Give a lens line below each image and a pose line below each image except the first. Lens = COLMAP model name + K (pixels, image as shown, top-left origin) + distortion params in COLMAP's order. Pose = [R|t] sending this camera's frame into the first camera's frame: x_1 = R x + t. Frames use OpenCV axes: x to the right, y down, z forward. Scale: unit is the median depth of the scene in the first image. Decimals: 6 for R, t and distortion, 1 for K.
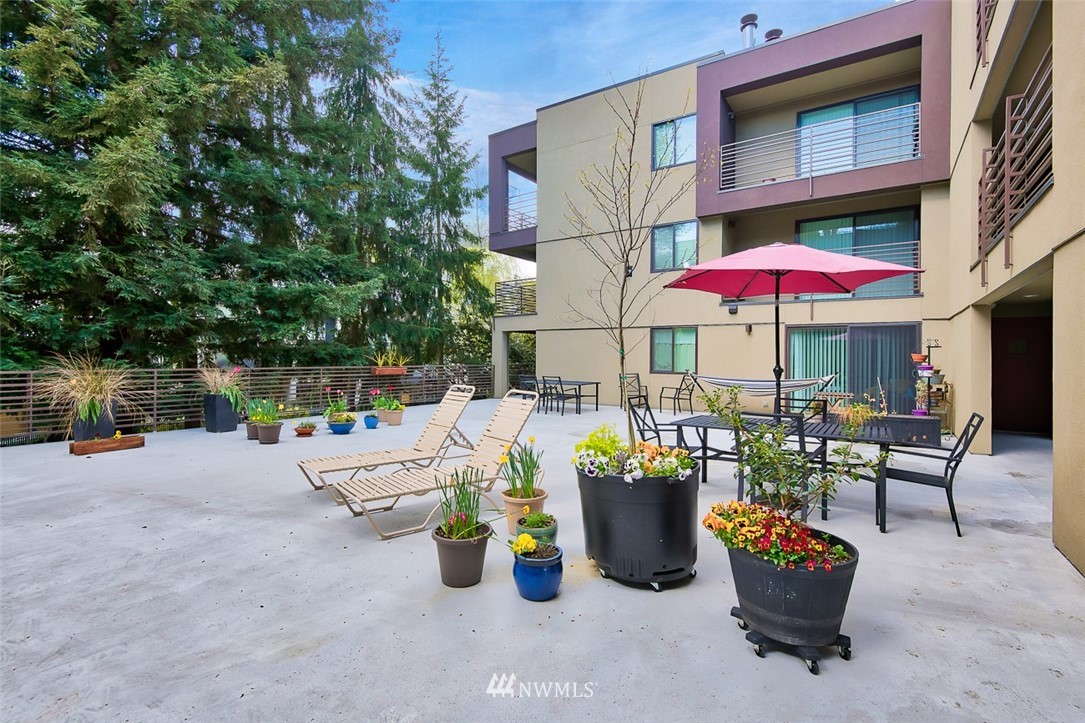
lens RADIAL K [[515.2, 0, 545.6], [0, 515.2, 362.8], [0, 0, 1]] dist [0.051286, -0.028746]
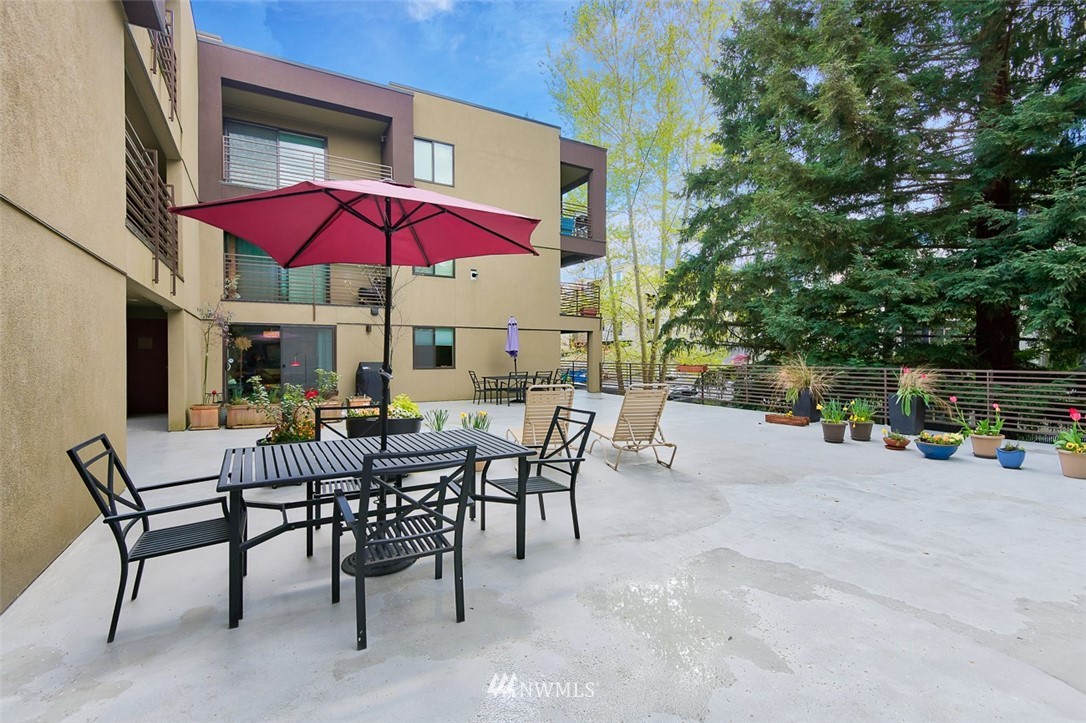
lens RADIAL K [[515.7, 0, 546.1], [0, 515.7, 362.8], [0, 0, 1]] dist [0.051286, -0.028746]
pose [[-0.463237, 0.006660, -0.886209, 0.563737], [-0.010999, 0.999852, 0.013264, -0.005823], [0.886166, 0.015892, -0.463095, 0.891518]]
